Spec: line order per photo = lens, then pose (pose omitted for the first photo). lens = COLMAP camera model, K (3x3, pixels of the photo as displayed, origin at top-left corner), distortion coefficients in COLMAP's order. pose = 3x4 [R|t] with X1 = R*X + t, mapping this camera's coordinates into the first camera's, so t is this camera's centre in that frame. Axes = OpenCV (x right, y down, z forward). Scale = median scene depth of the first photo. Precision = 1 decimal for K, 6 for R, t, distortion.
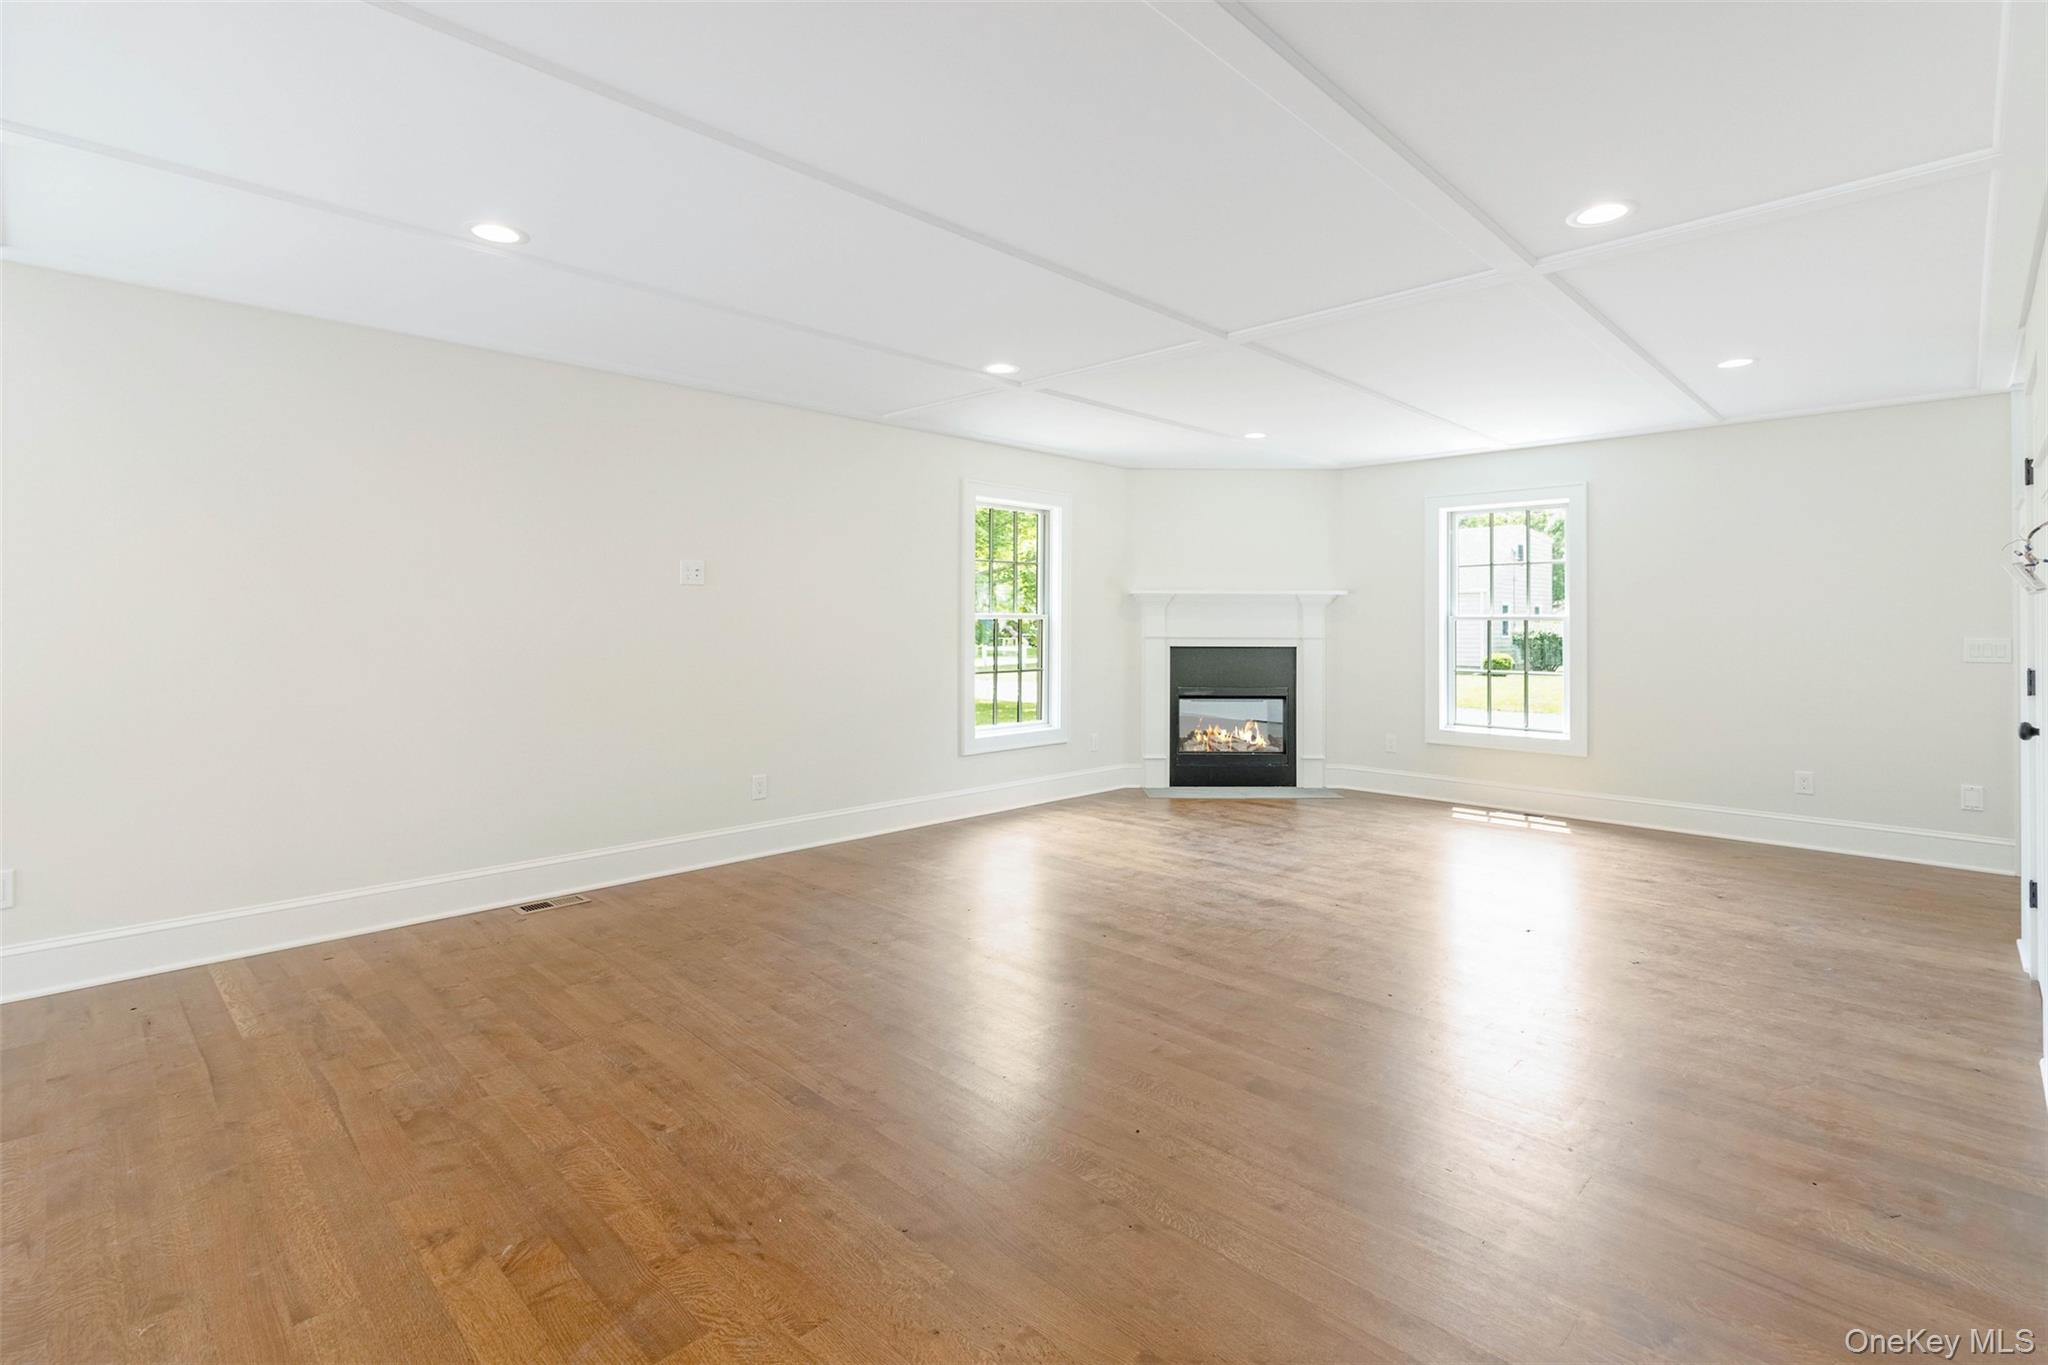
lens RADIAL K [[972.4, 0, 1015.4], [0, 972.4, 612.1], [0, 0, 1]] dist [0.002518, -0.001131]
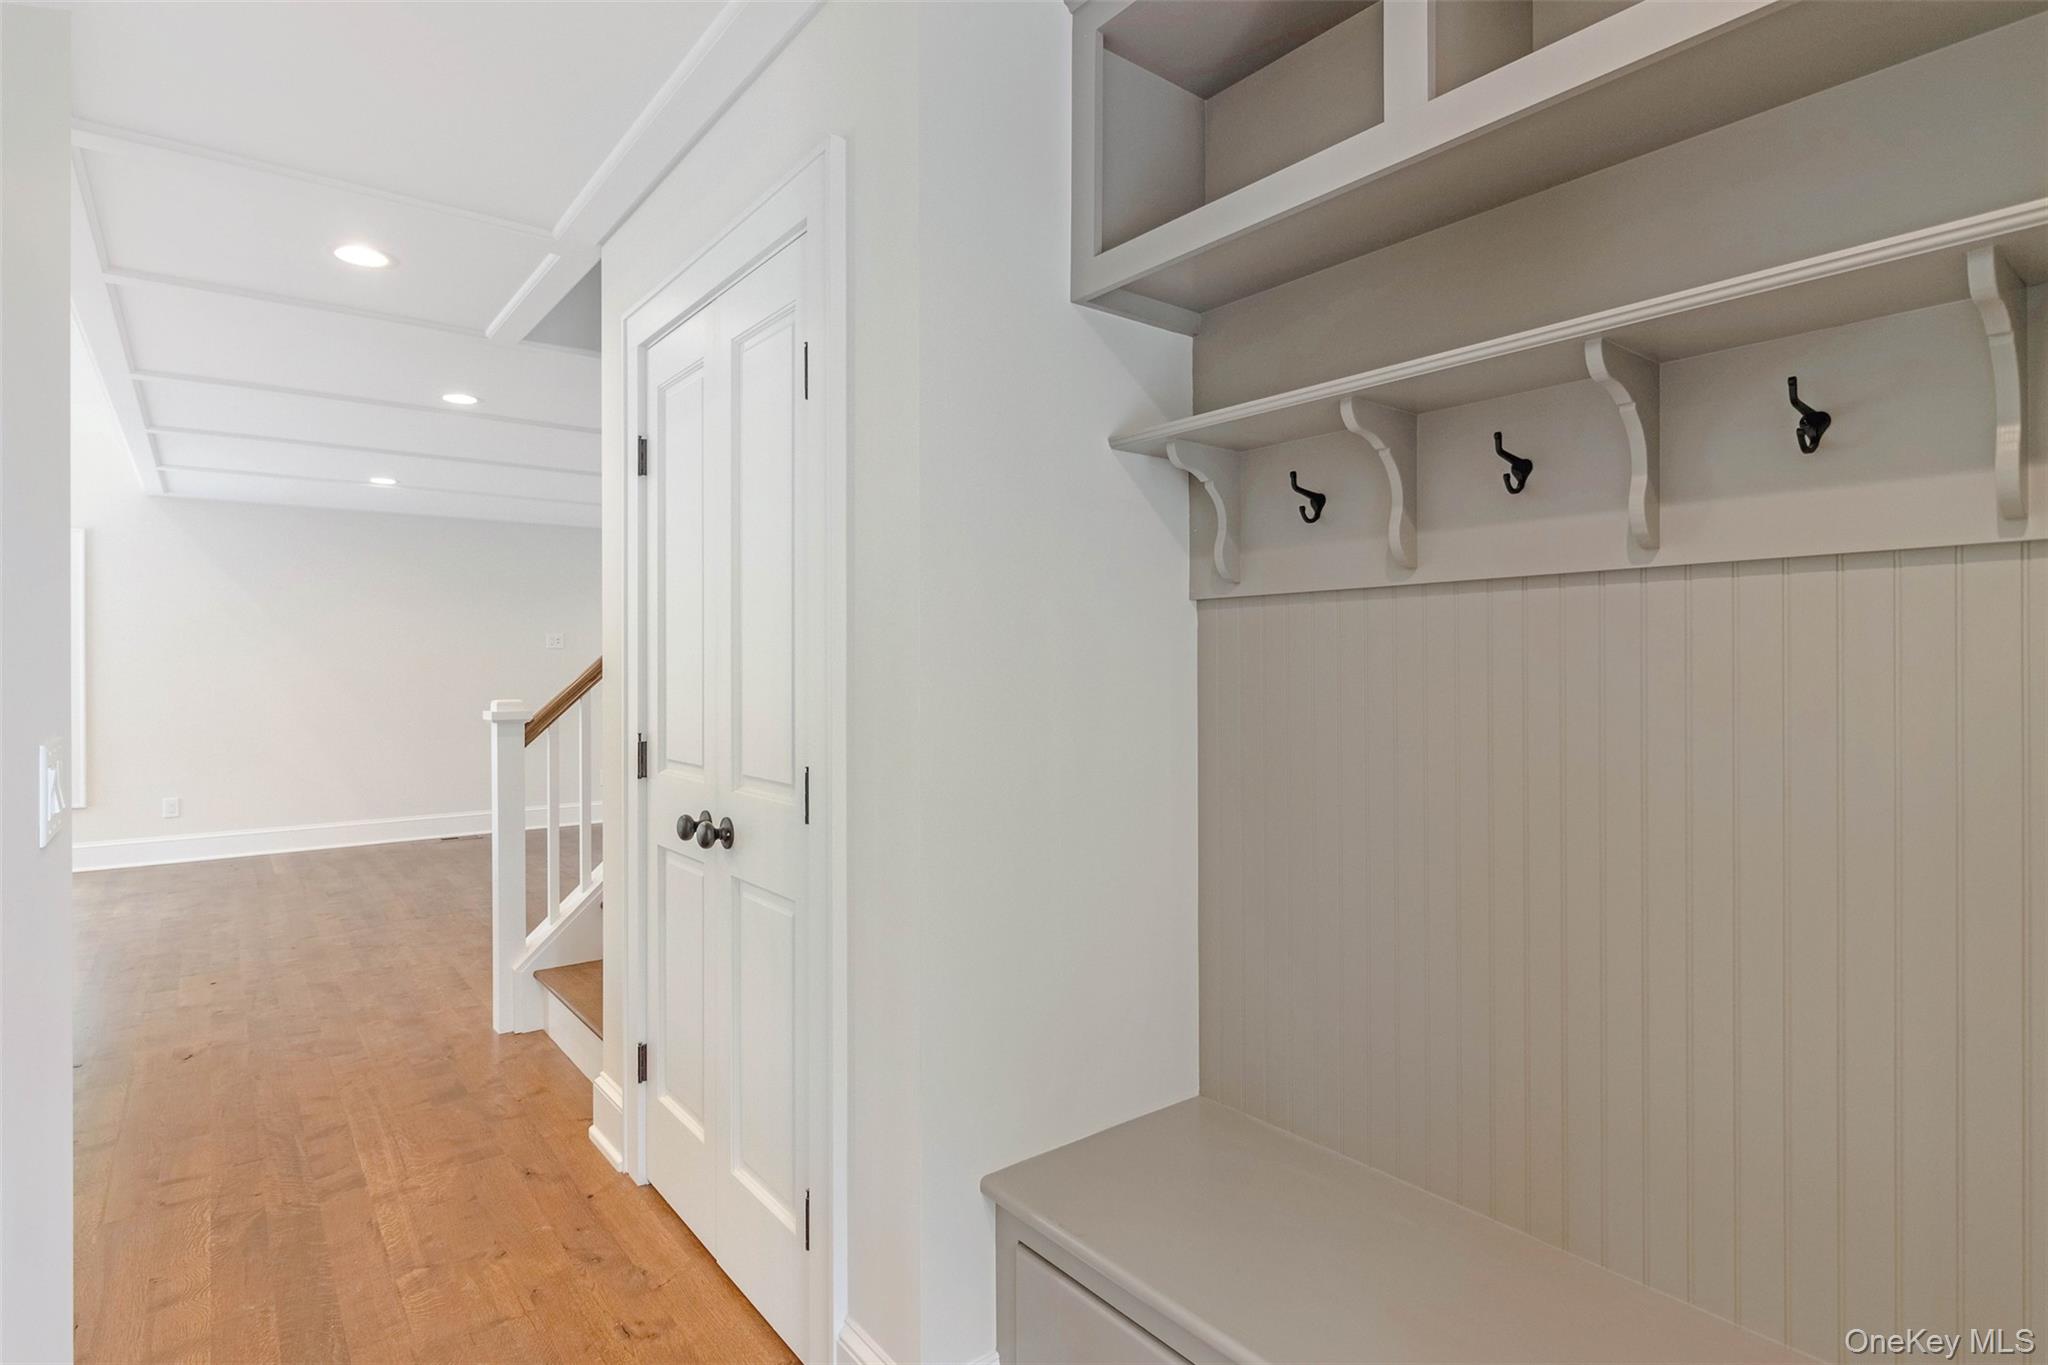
lens RADIAL K [[1036.2, 0, 1023.1], [0, 1036.2, 666.4], [0, 0, 1]] dist [-0.012925, 0.000165]
pose [[0.992964, -0.005876, -0.118271, 1.057689], [0.006605, 0.999962, 0.005773, -0.008284], [0.118233, -0.006513, 0.992965, -0.991565]]
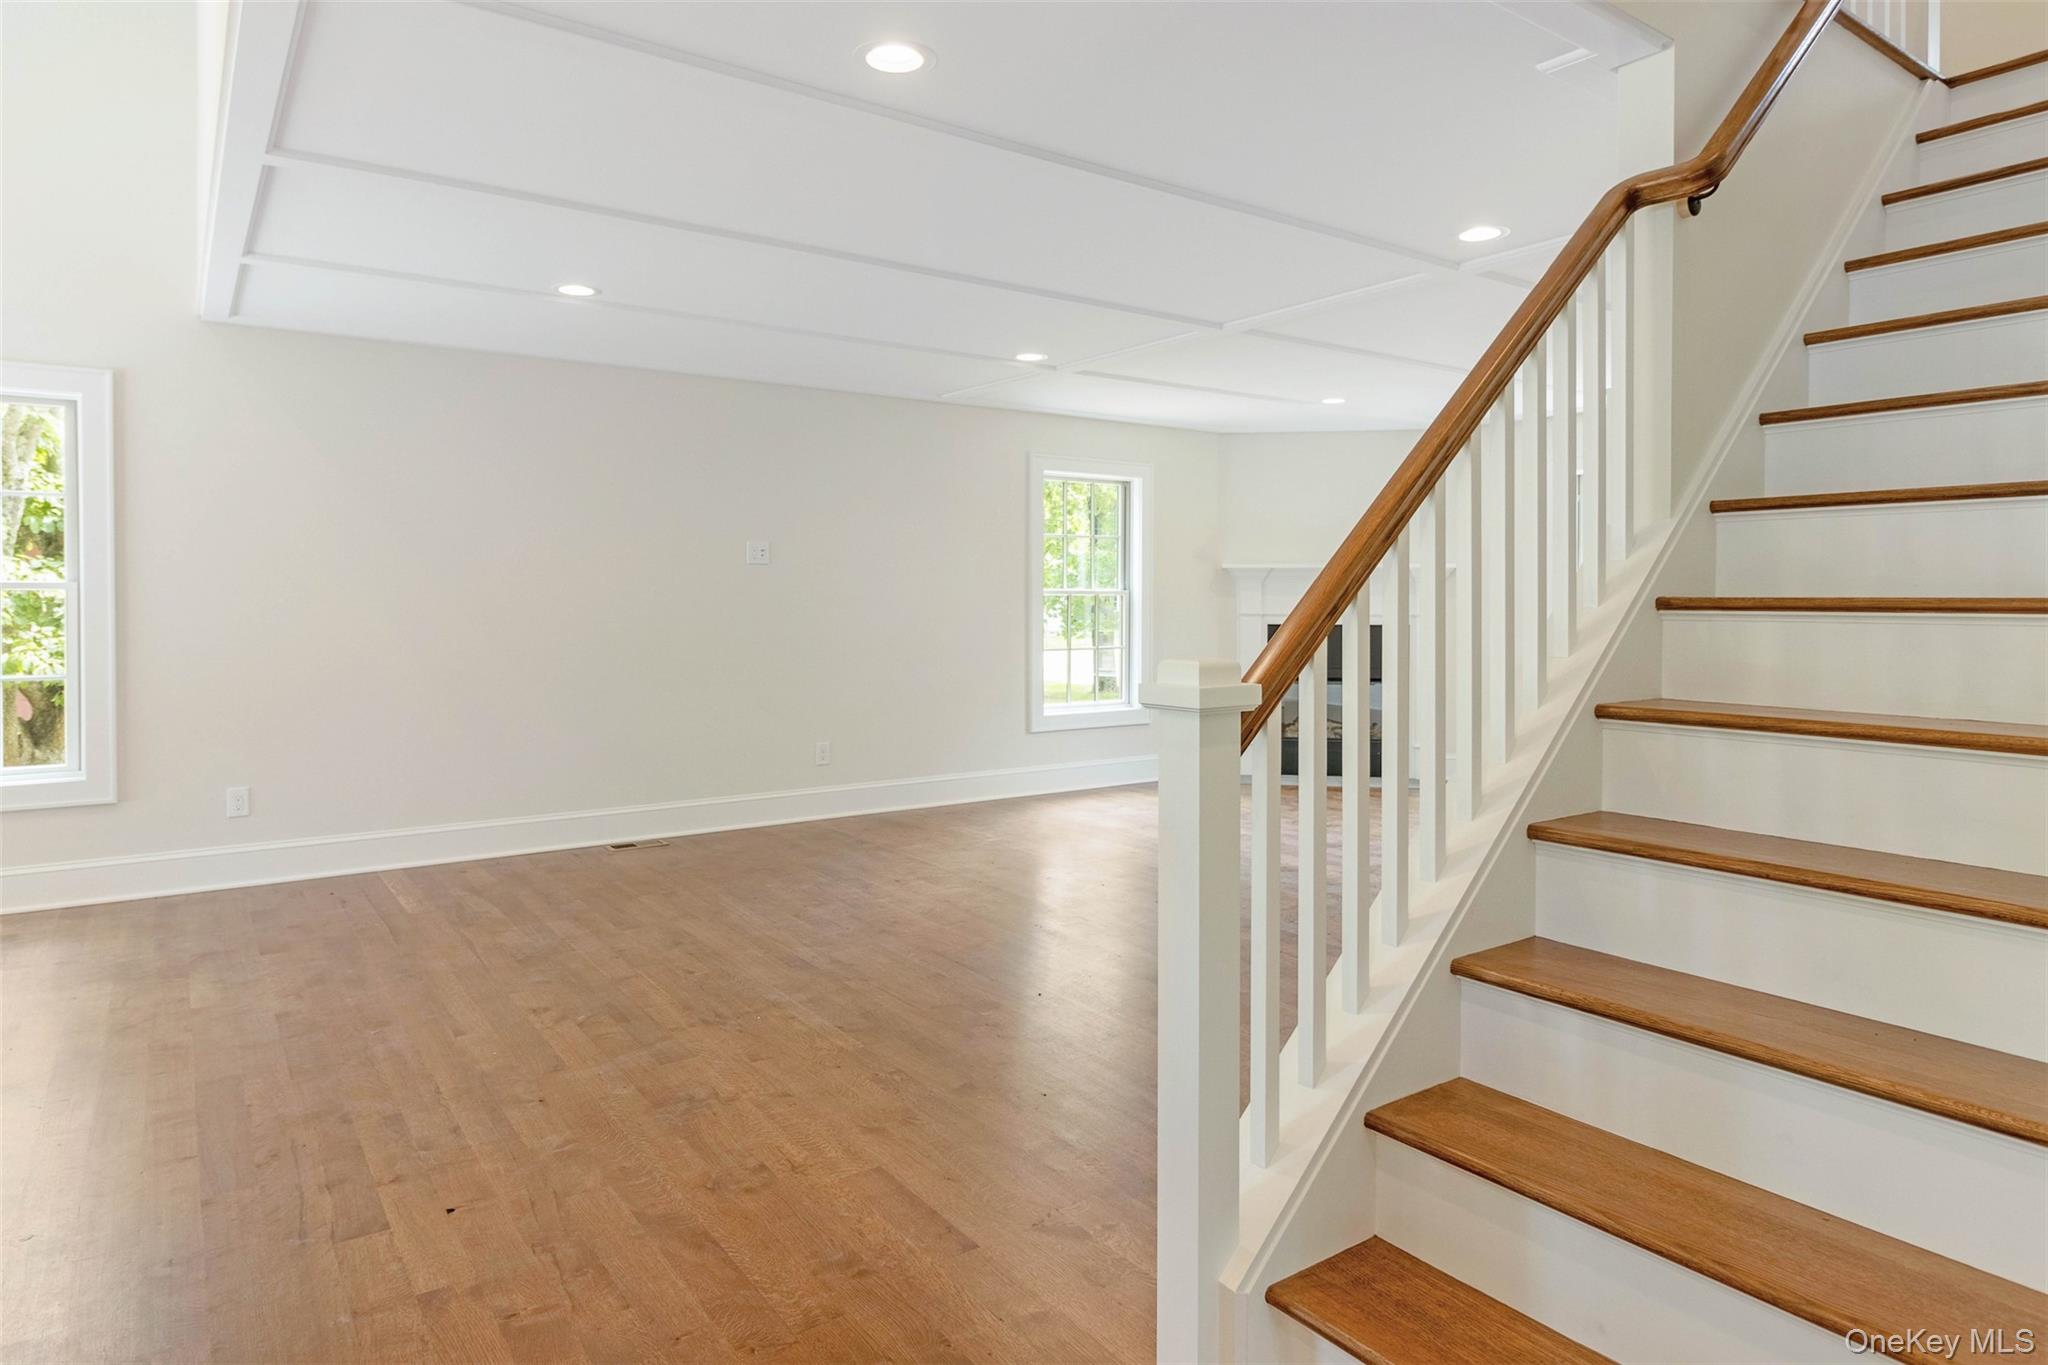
lens RADIAL K [[1204.0, 0, 1007.9], [0, 1204.0, 617.6], [0, 0, 1]] dist [-0.007666, -0.000474]
pose [[0.984583, 0.000809, -0.174918, 0.296240], [0.003713, 0.999667, 0.025527, -0.003337], [0.174880, -0.025783, 0.984252, -0.456461]]
